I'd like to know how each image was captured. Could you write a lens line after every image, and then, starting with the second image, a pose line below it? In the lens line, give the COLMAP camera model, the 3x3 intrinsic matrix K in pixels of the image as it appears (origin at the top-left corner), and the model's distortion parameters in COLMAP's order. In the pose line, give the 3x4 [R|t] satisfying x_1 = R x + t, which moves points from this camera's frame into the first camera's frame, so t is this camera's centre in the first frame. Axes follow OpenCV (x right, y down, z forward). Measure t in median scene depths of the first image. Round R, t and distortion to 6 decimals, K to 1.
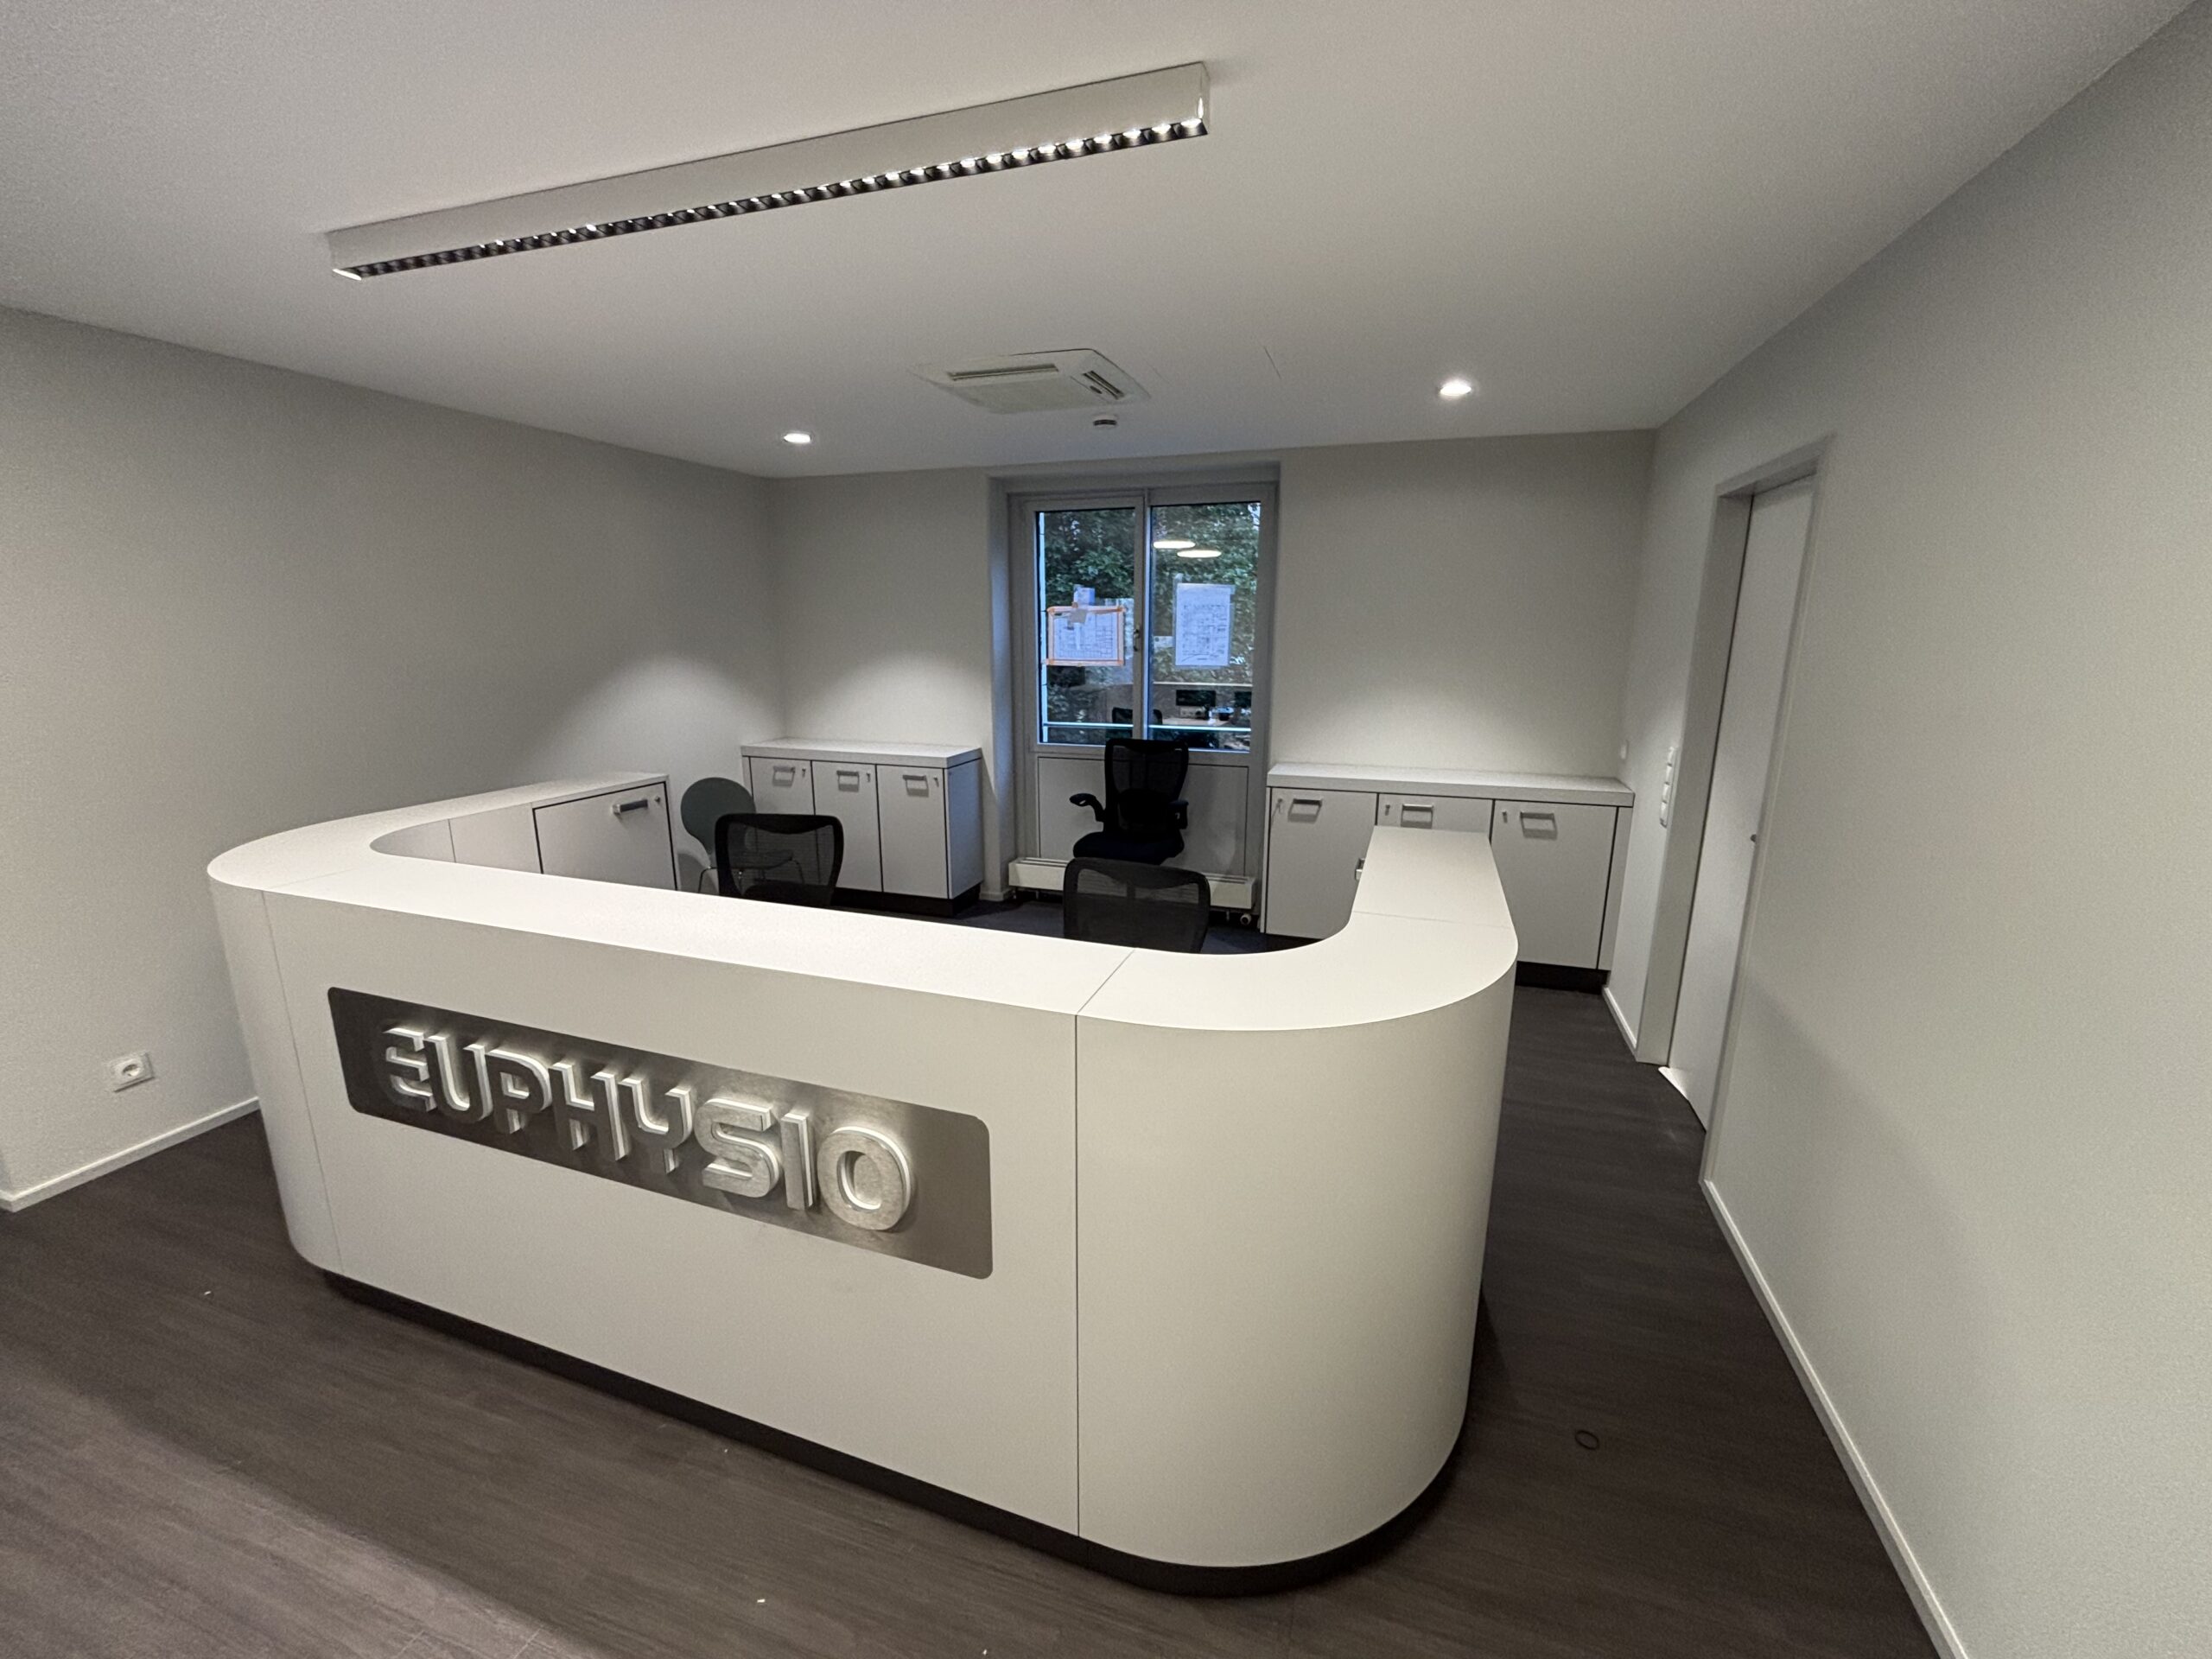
lens RADIAL K [[899.3, 0, 1102.2], [0, 899.3, 825.9], [0, 0, 1]] dist [0.001218, -0.000216]
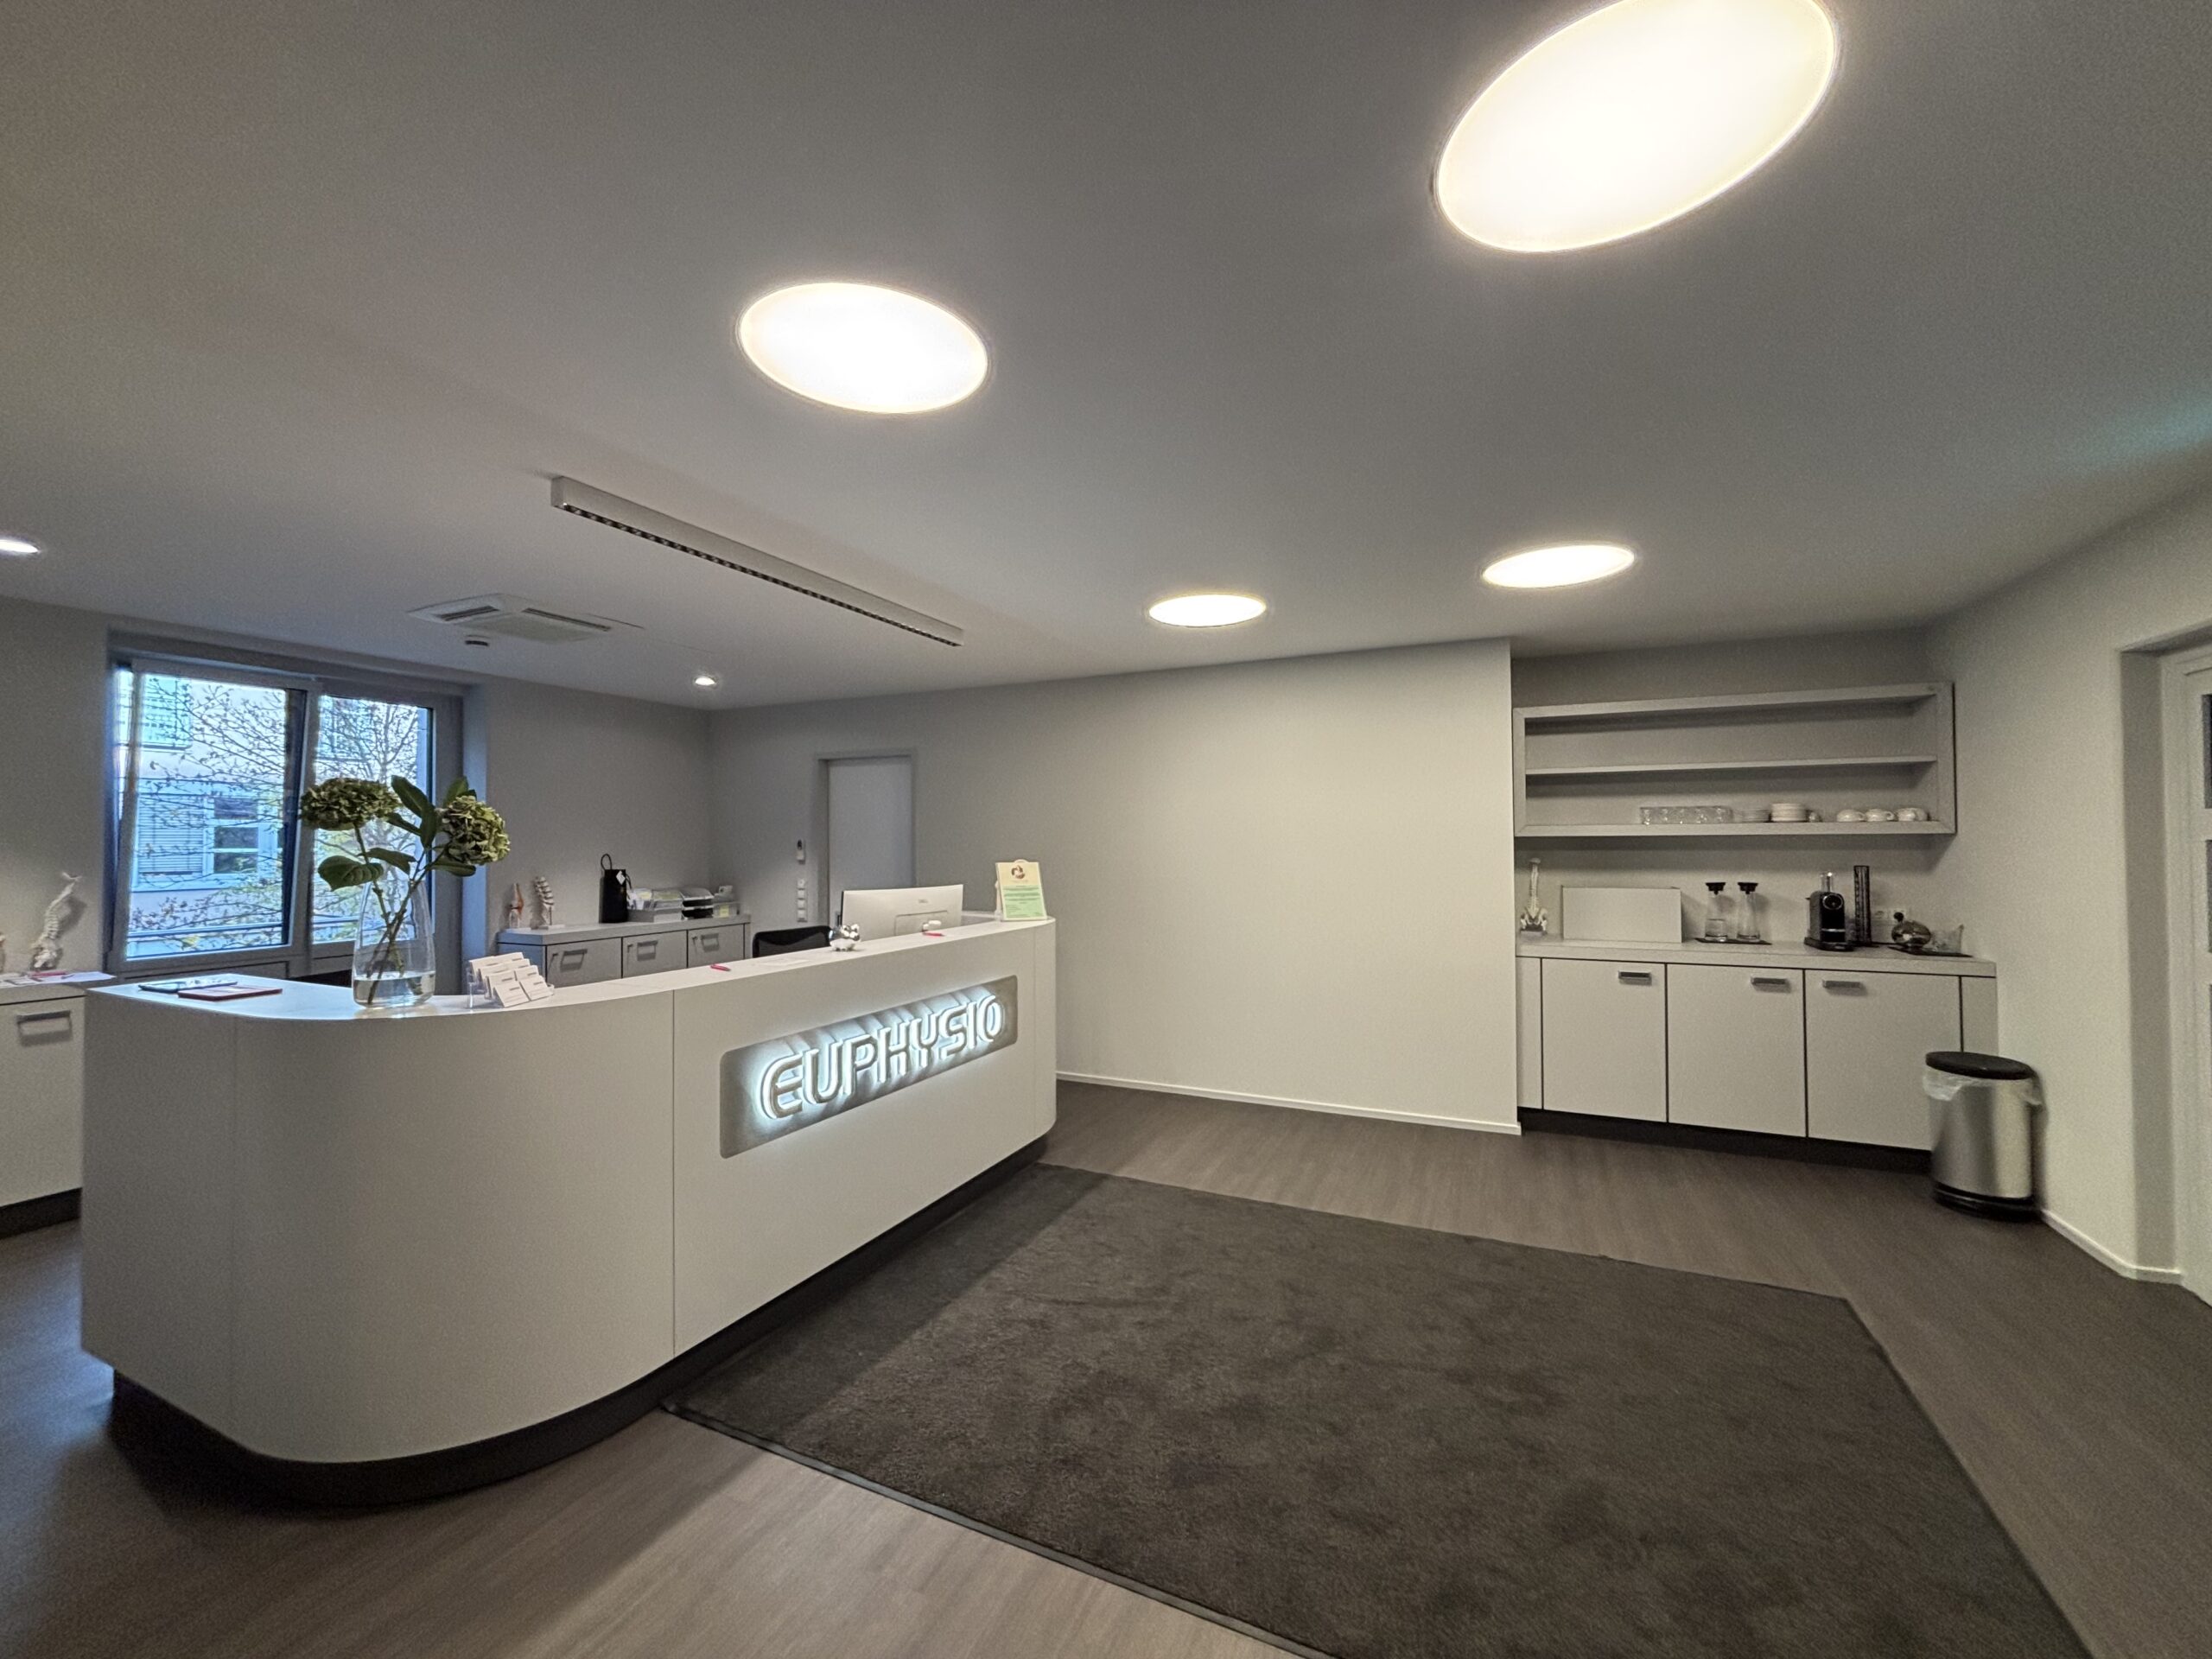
lens RADIAL K [[899.3, 0, 1102.2], [0, 899.3, 825.9], [0, 0, 1]] dist [0.001218, -0.000216]
pose [[0.105269, 0.015780, 0.994319, -1.229097], [0.223389, 0.973944, -0.039107, 0.019230], [-0.969028, 0.226237, 0.099001, 0.158561]]
